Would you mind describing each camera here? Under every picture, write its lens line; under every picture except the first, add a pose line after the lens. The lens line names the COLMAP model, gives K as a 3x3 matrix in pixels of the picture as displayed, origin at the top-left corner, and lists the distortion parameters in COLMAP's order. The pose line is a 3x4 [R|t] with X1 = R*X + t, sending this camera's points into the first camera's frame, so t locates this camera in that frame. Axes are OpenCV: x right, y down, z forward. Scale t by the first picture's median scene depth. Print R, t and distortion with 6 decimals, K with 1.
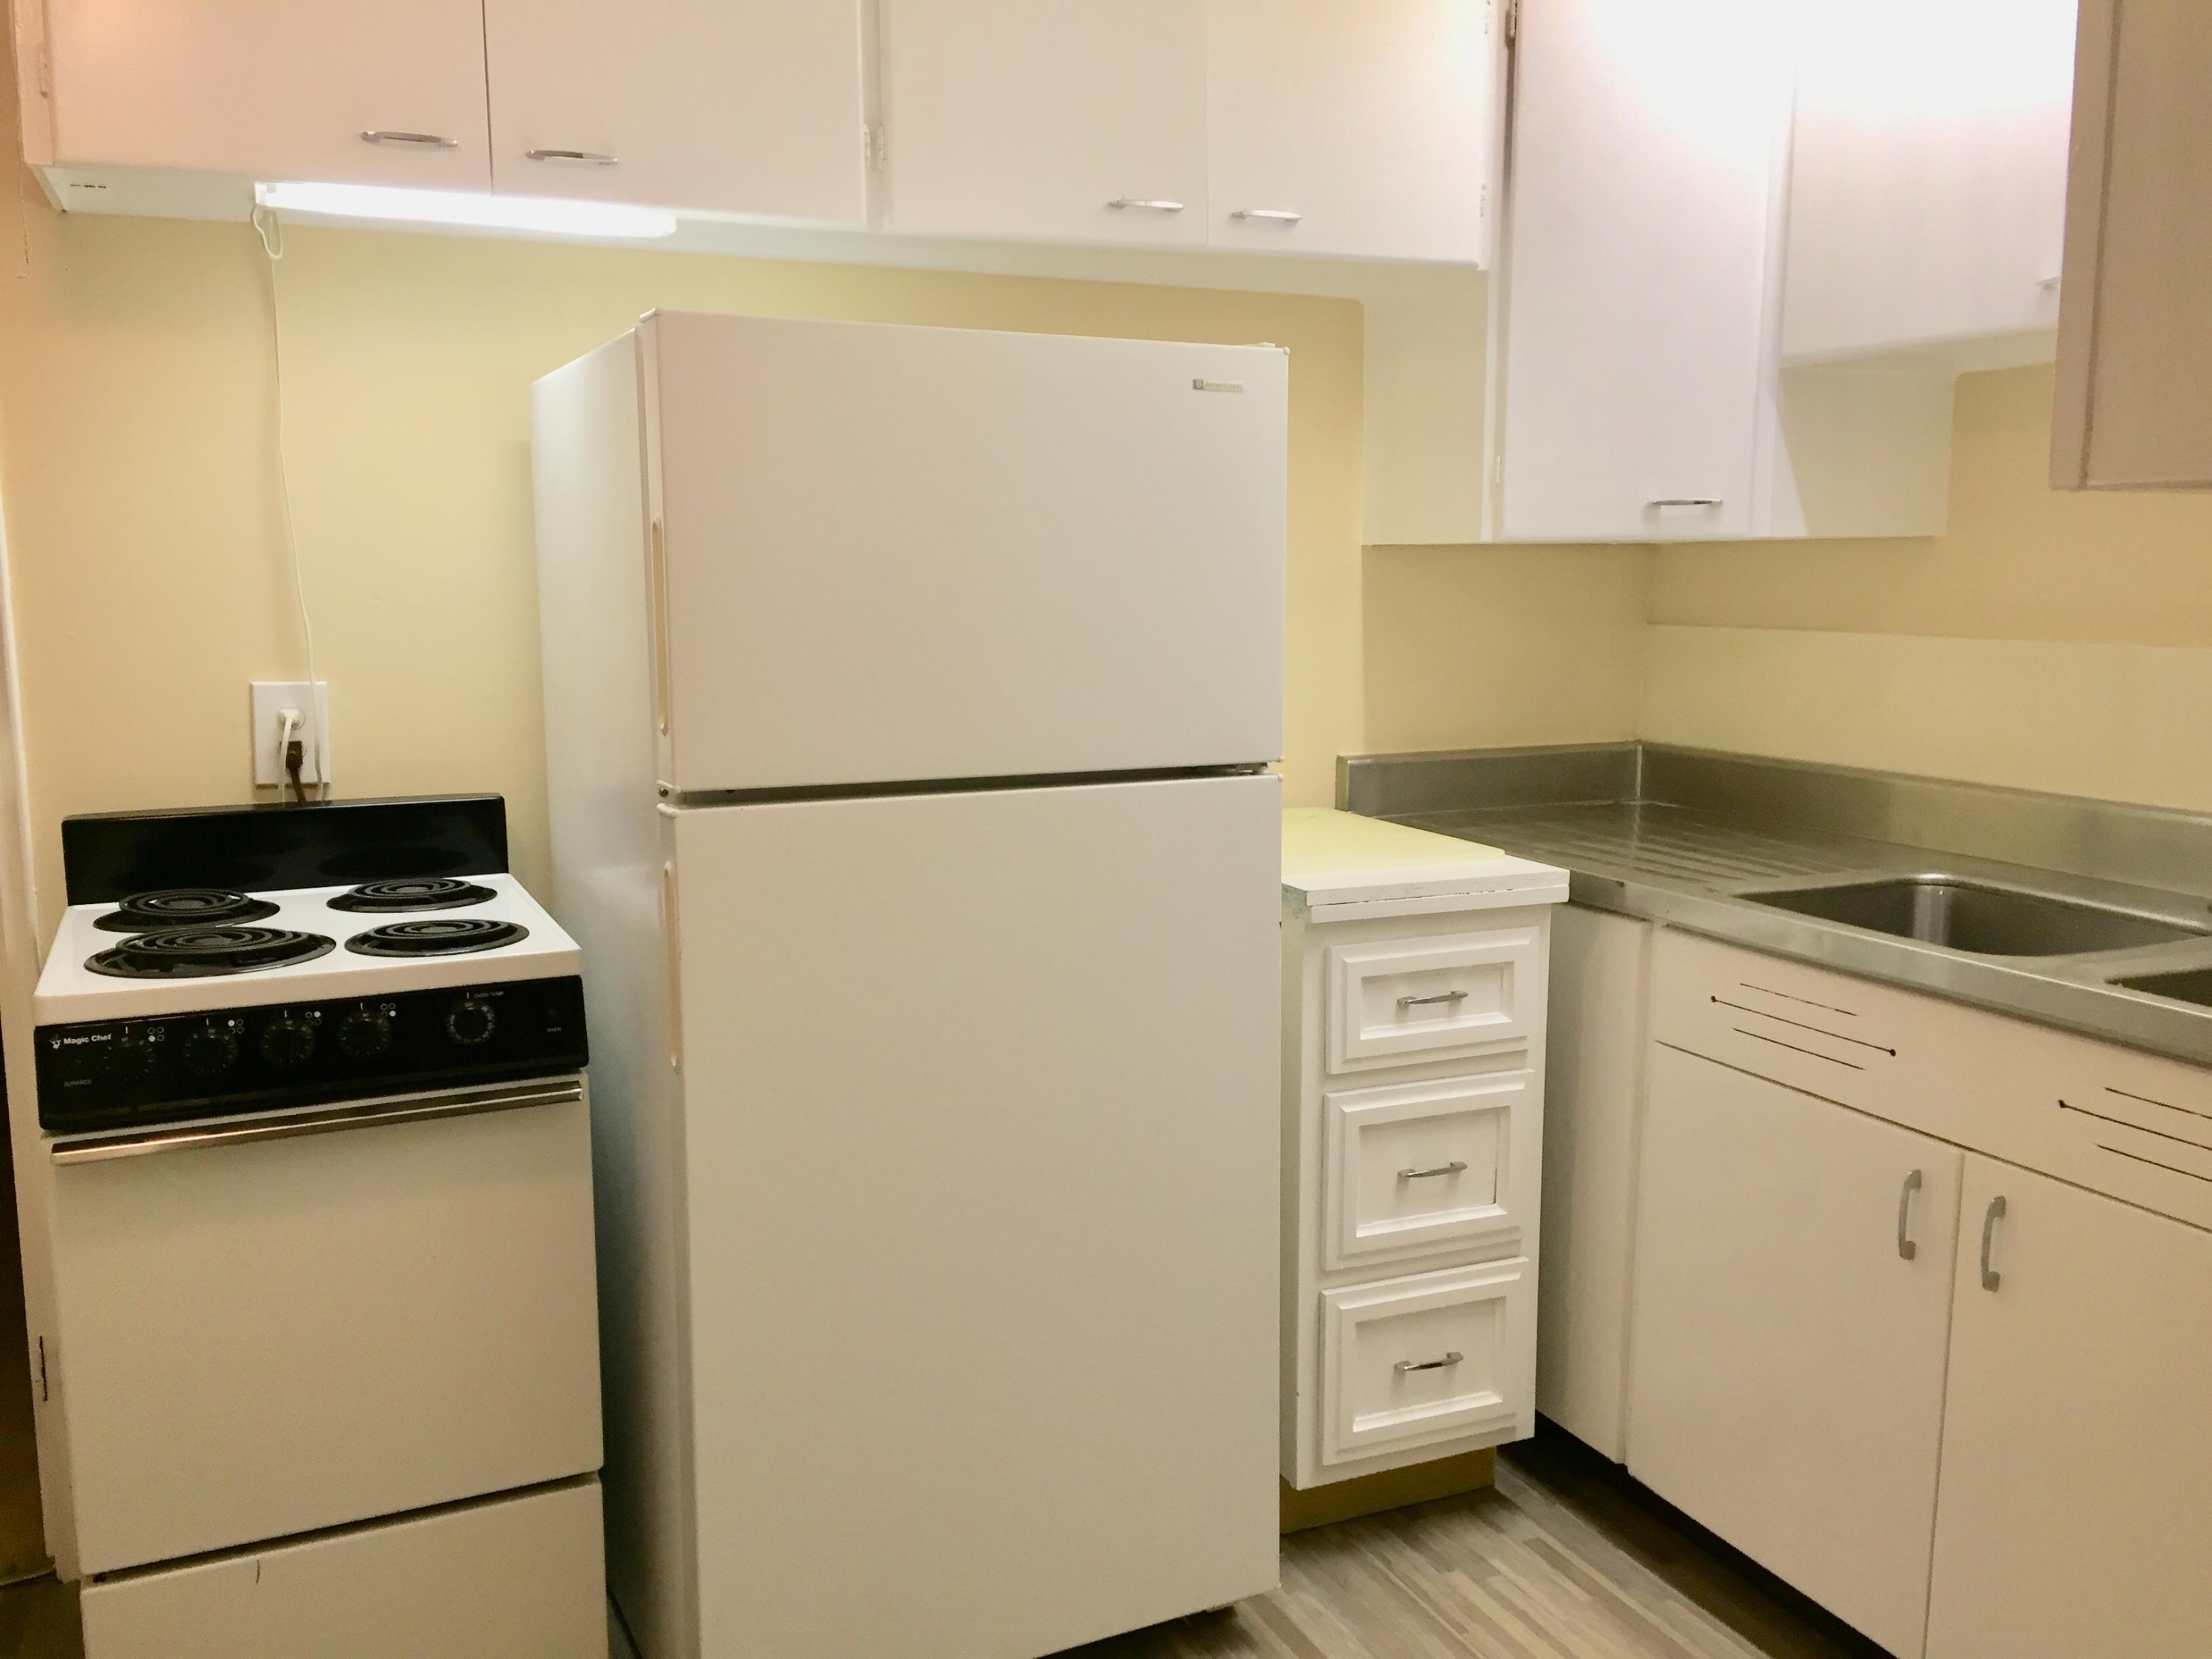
lens RADIAL K [[1864.6, 0, 1106.0], [0, 1864.6, 829.5], [0, 0, 1]] dist [0.034668, -0.002330]
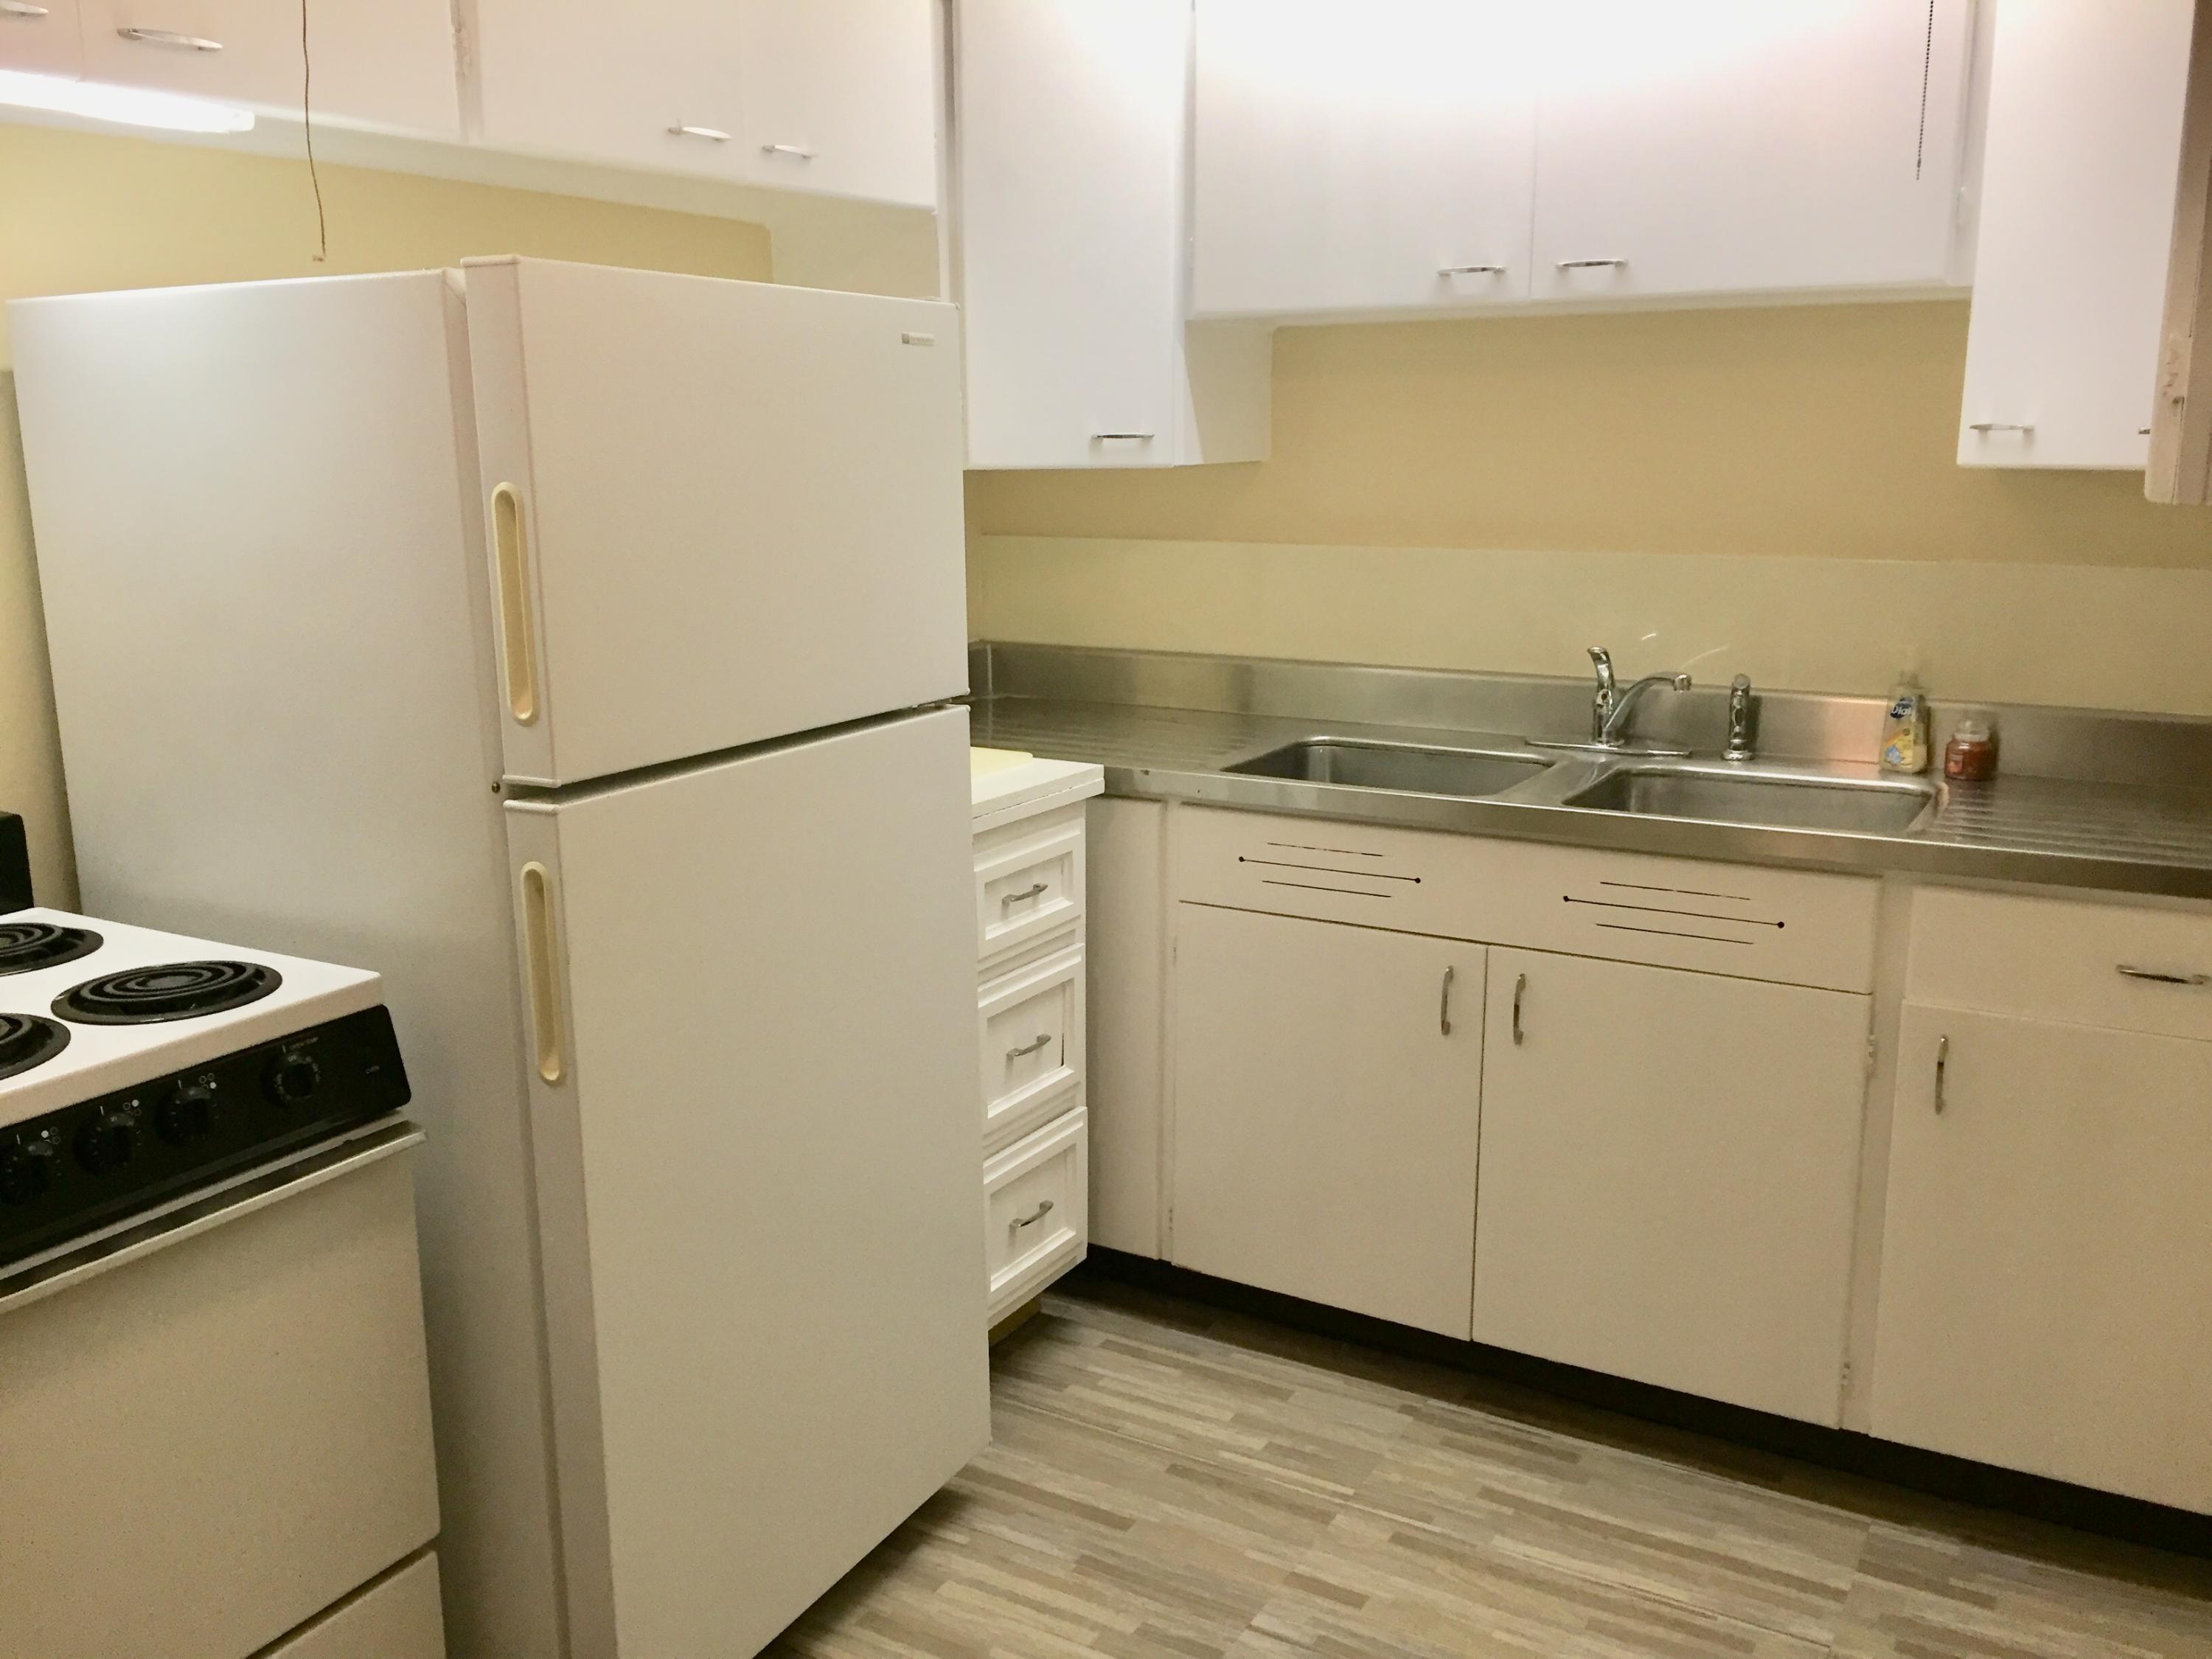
lens RADIAL K [[1881.6, 0, 1106.0], [0, 1881.6, 829.5], [0, 0, 1]] dist [0.063354, -0.125526]
pose [[0.808305, -0.125471, 0.575240, -0.417009], [0.086384, 0.991729, 0.094932, -0.048365], [-0.582393, -0.027042, 0.812458, 0.062360]]
